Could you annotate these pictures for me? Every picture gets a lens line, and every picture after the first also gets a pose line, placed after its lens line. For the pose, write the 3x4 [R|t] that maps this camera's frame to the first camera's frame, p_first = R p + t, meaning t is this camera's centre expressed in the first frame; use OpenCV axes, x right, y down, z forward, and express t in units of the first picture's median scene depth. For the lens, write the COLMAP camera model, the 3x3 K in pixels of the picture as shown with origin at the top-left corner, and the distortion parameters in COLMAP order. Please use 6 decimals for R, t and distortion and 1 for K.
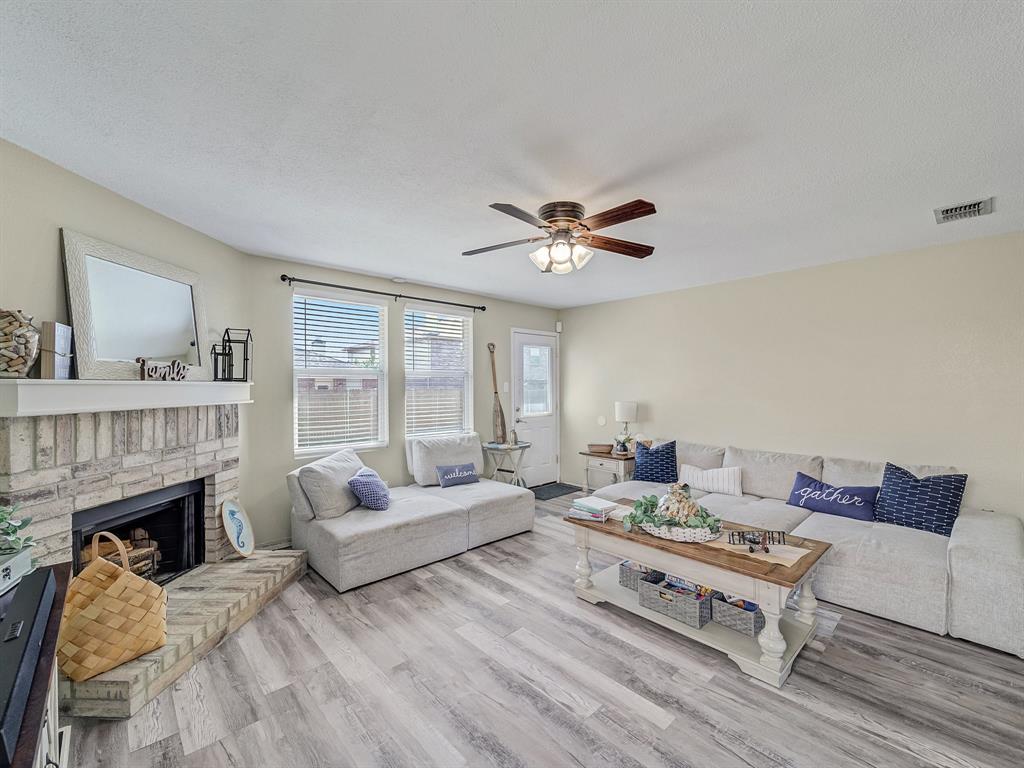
lens RADIAL K [[431.5, 0, 512.1], [0, 431.5, 388.6], [0, 0, 1]] dist [-0.000839, -0.000404]
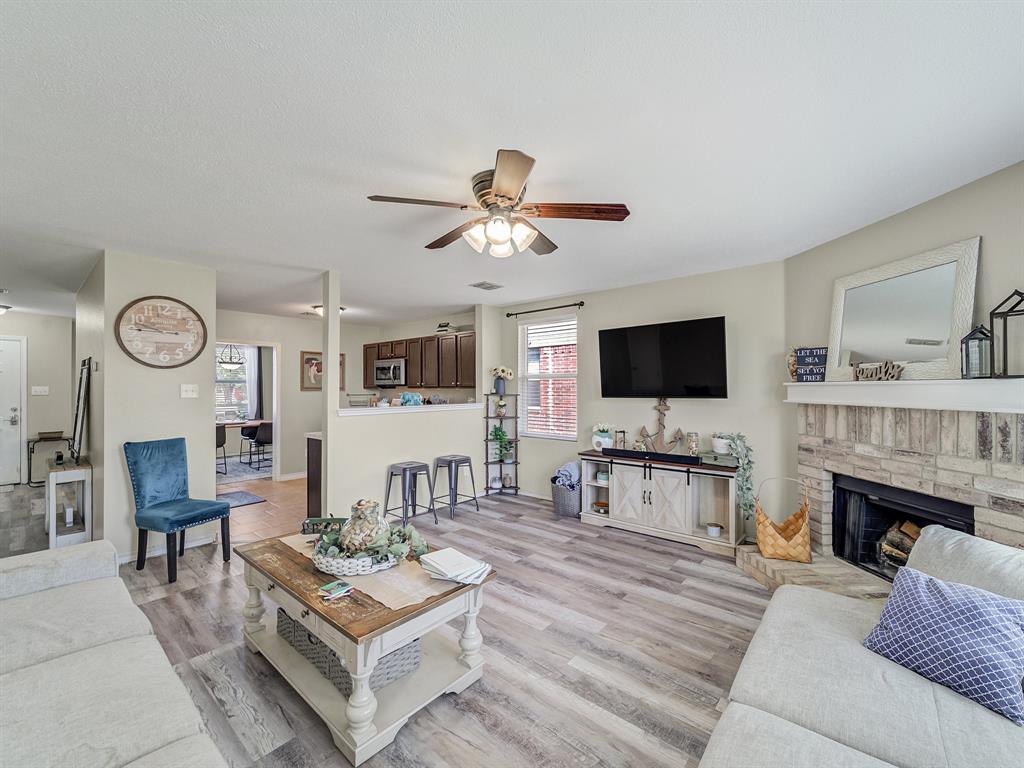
lens RADIAL K [[425.6, 0, 512.0], [0, 425.6, 384.0], [0, 0, 1]] dist [-0.000667, -0.000141]
pose [[-0.993349, 0.003687, -0.115080, 0.183943], [0.004112, 0.999986, -0.003453, -0.009955], [0.115065, -0.003904, -0.993350, 1.788512]]
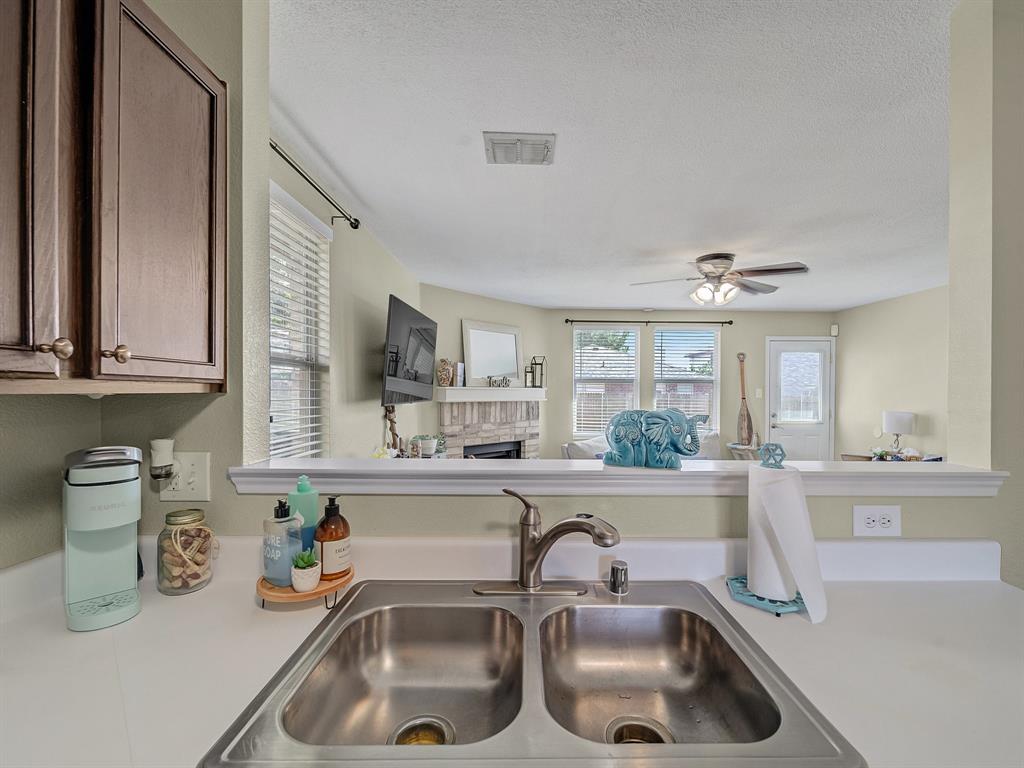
lens RADIAL K [[441.7, 0, 529.2], [0, 441.7, 396.1], [0, 0, 1]] dist [-0.001453, -0.000224]
pose [[0.741852, 0.016540, -0.670359, 0.584185], [-0.013327, 0.999862, 0.009922, 0.000061], [0.670431, 0.001573, 0.741970, -0.361715]]
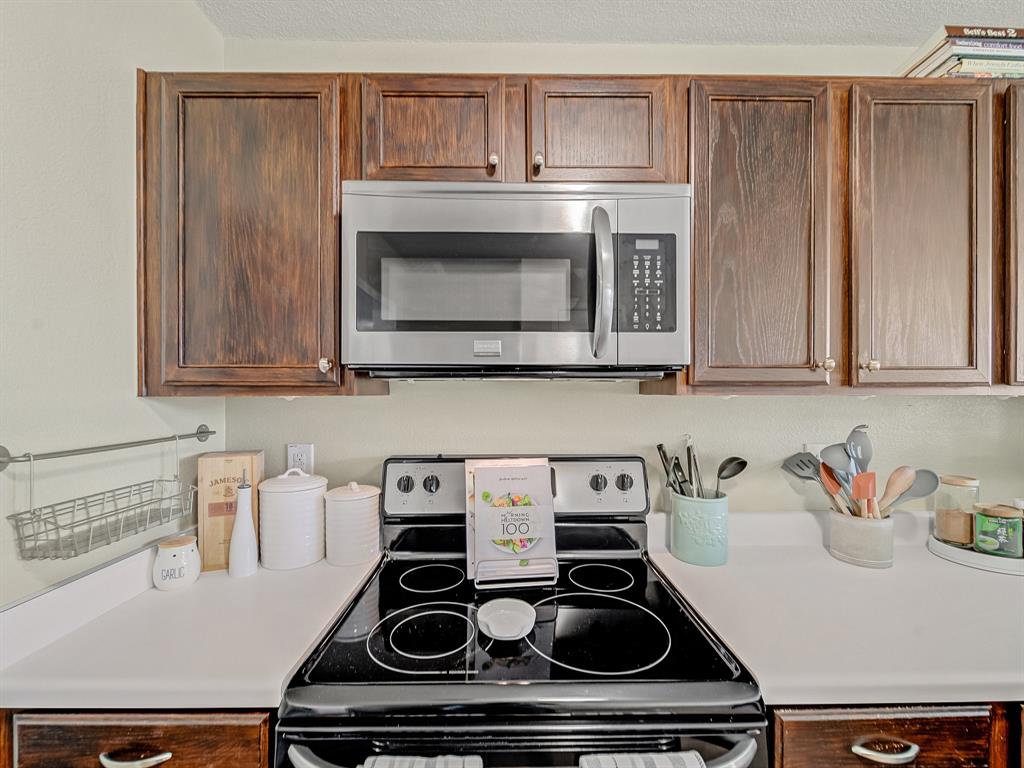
lens RADIAL K [[431.5, 0, 512.1], [0, 431.5, 388.6], [0, 0, 1]] dist [-0.000839, -0.000404]
pose [[-0.673862, -0.001611, -0.738855, 0.861652], [-0.001531, 0.999999, -0.000784, 0.000281], [0.738855, 0.000603, -0.673864, -0.513906]]
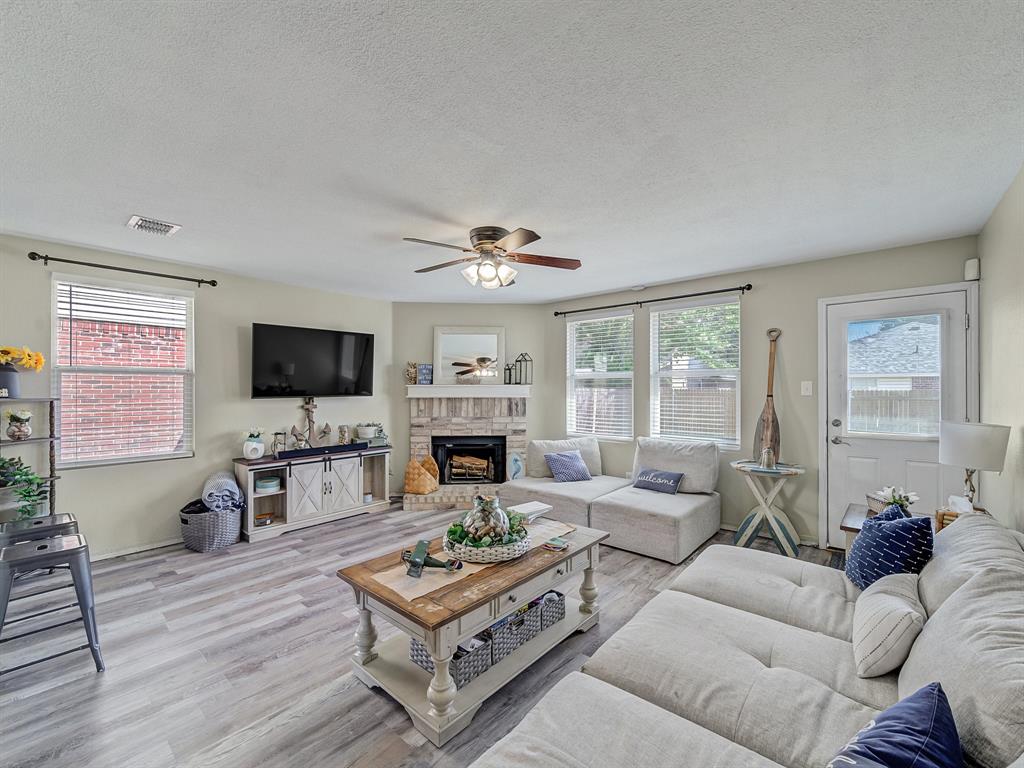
lens RADIAL K [[431.5, 0, 512.1], [0, 431.5, 388.6], [0, 0, 1]] dist [-0.000839, -0.000404]
pose [[0.106174, 0.002356, -0.994345, 1.228426], [-0.005202, 0.999985, 0.001814, -0.003157], [0.994334, 0.004979, 0.106185, 0.914552]]
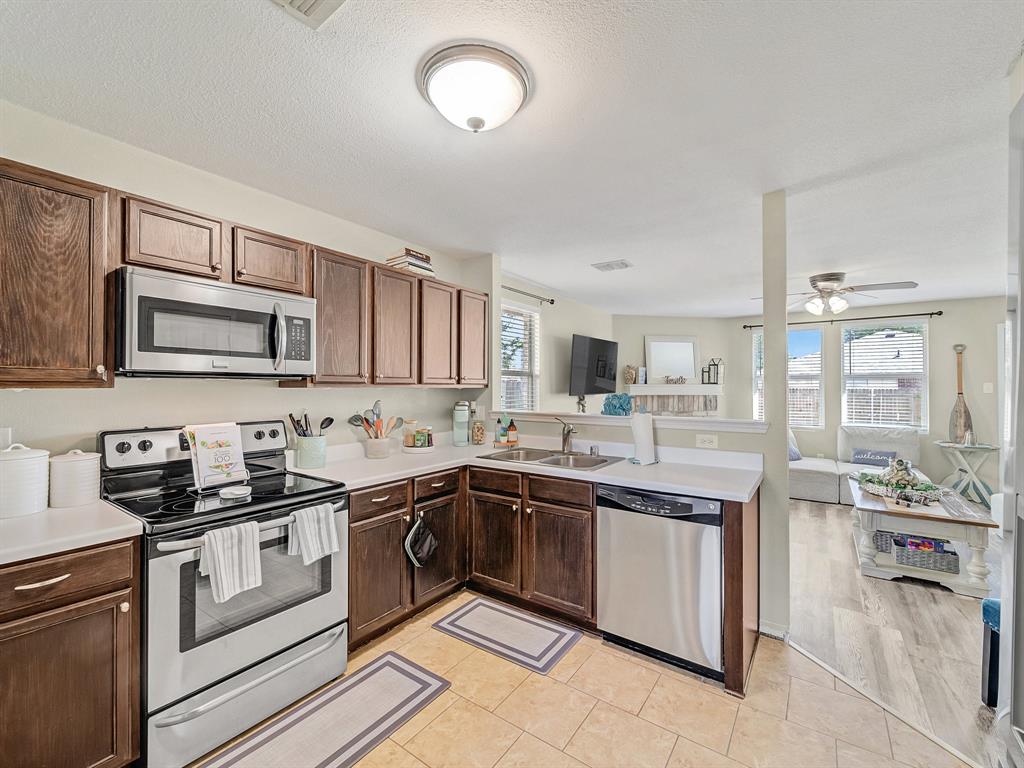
lens RADIAL K [[431.5, 0, 512.1], [0, 431.5, 388.6], [0, 0, 1]] dist [-0.000839, -0.000404]
pose [[0.204064, 0.006403, -0.978937, 1.393909], [-0.006739, 0.999964, 0.005136, 0.000476], [0.978934, 0.005549, 0.204099, -0.442752]]
